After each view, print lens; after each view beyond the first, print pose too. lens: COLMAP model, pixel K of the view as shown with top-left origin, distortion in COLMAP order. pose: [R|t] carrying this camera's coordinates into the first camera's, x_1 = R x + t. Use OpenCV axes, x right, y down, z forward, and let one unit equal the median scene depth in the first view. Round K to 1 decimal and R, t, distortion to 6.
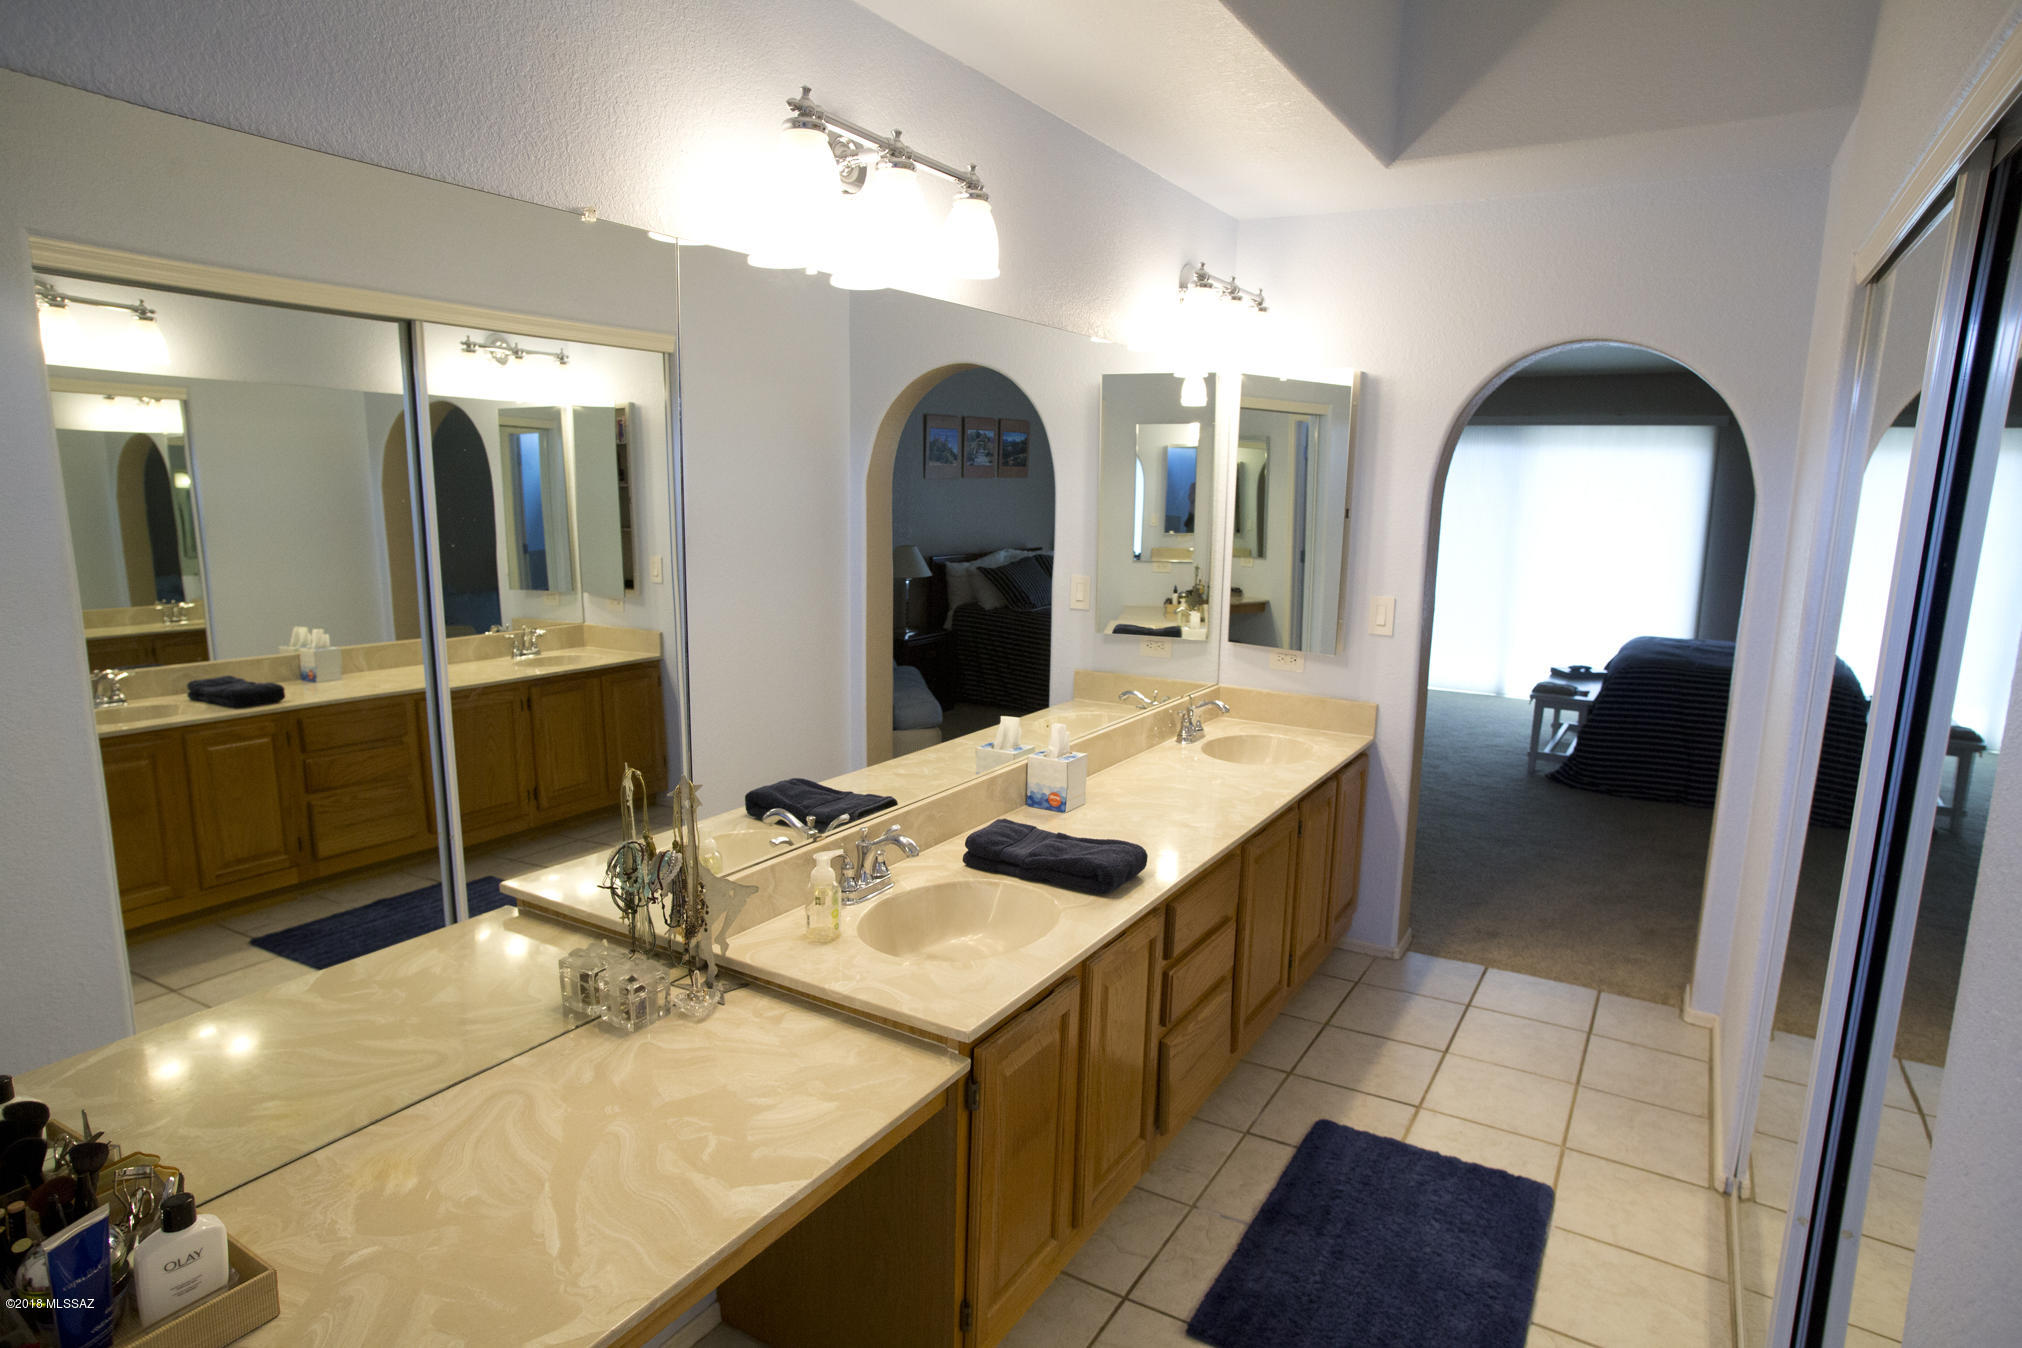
lens RADIAL K [[1158.3, 0, 1019.7], [0, 1158.3, 678.7], [0, 0, 1]] dist [-0.093235, 0.075483]
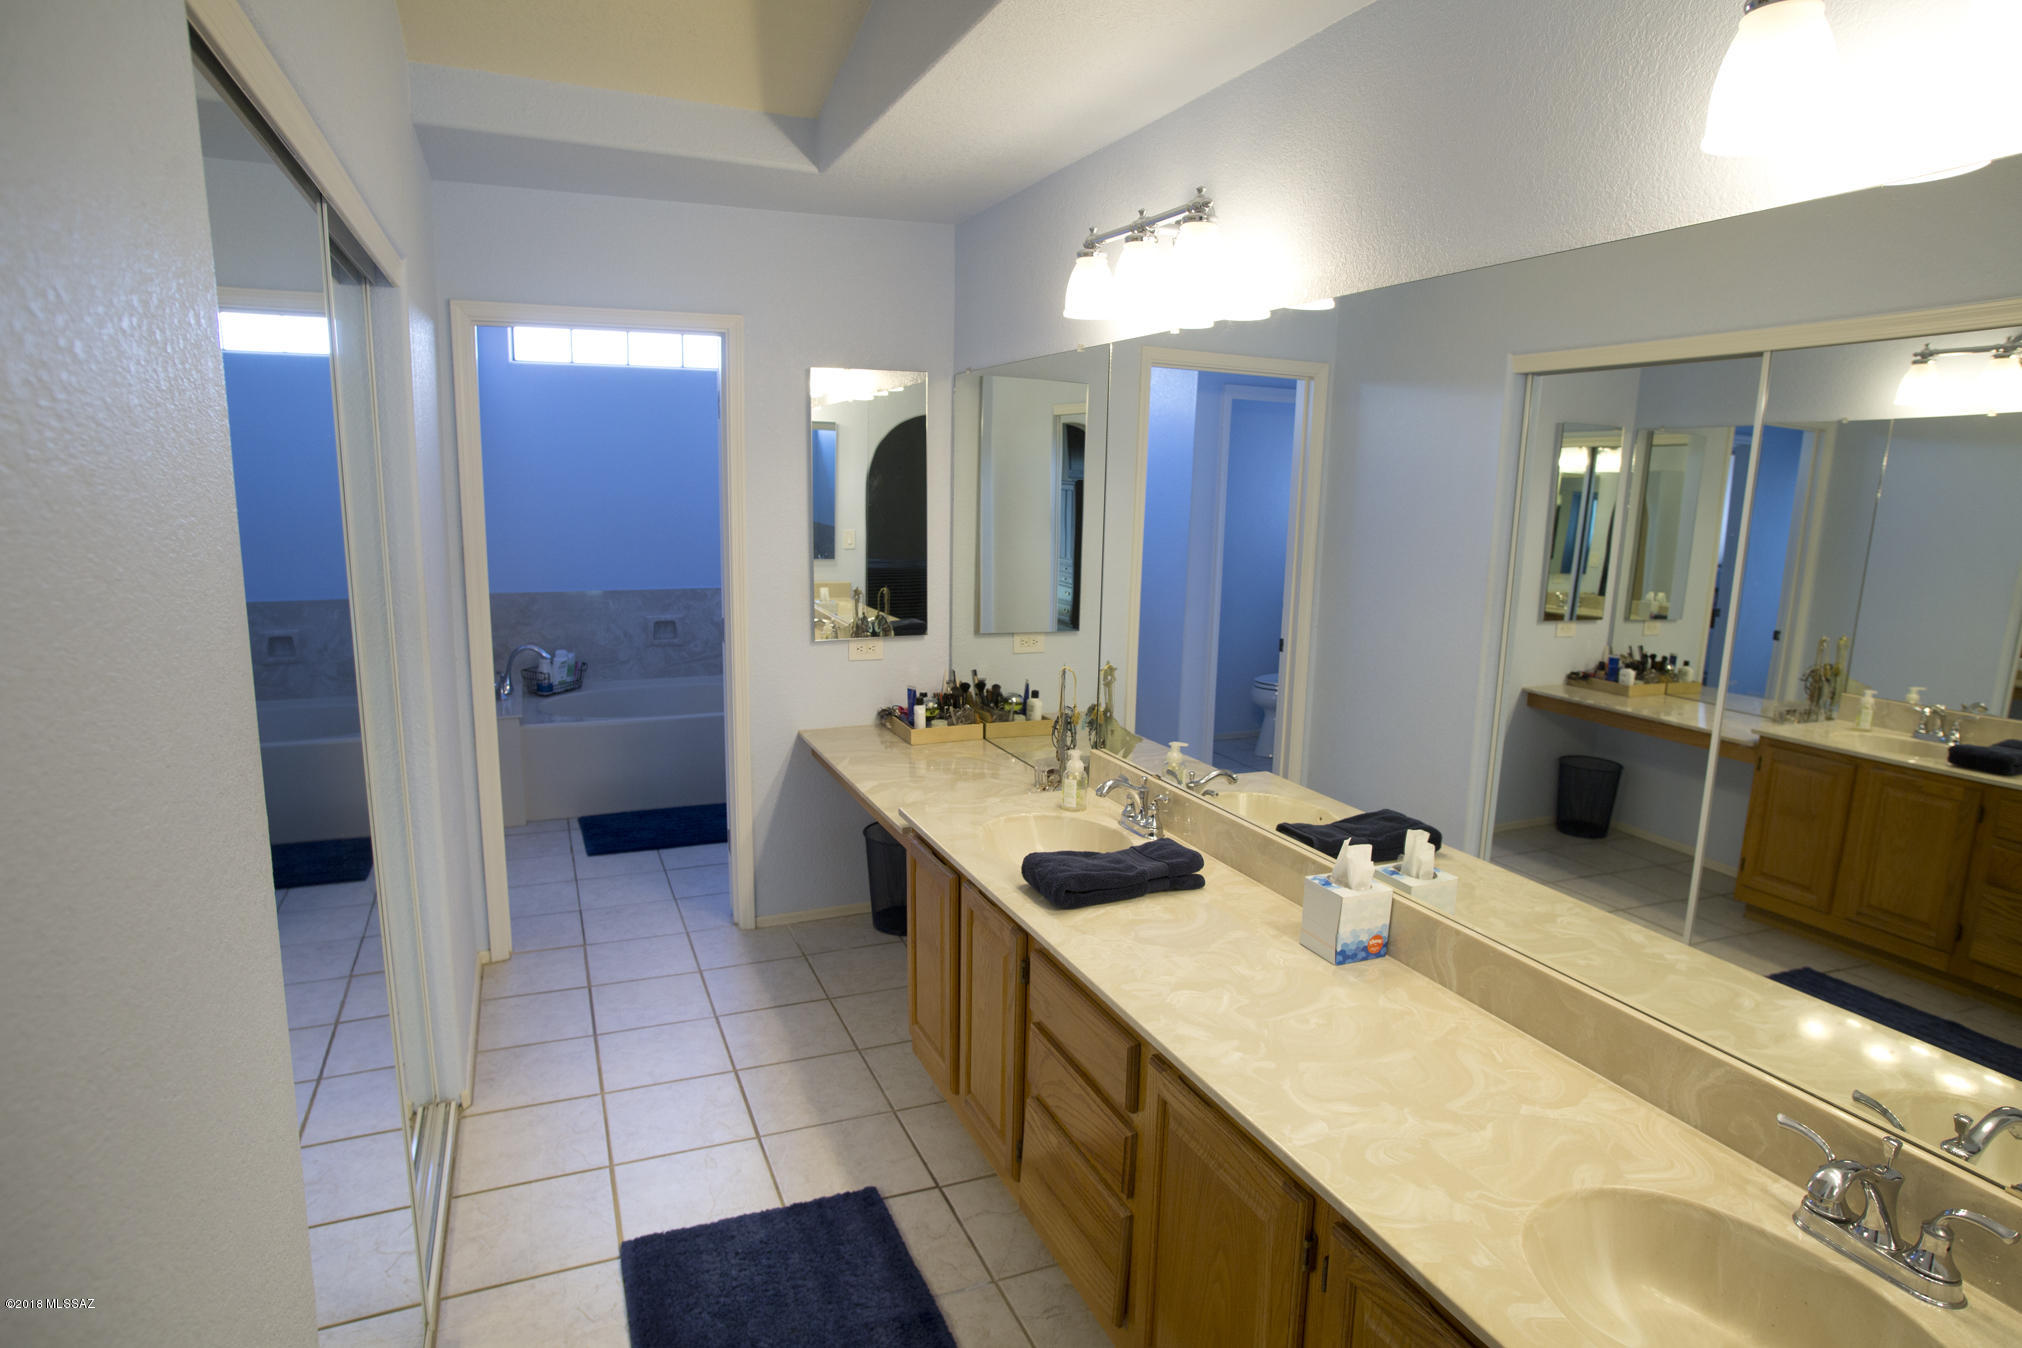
lens RADIAL K [[1158.3, 0, 1019.7], [0, 1158.3, 678.7], [0, 0, 1]] dist [-0.093235, 0.075483]
pose [[-0.588741, 0.107789, -0.801102, 0.794318], [-0.171164, 0.951971, 0.253879, -0.224374], [0.789992, 0.286589, -0.542015, 1.332517]]
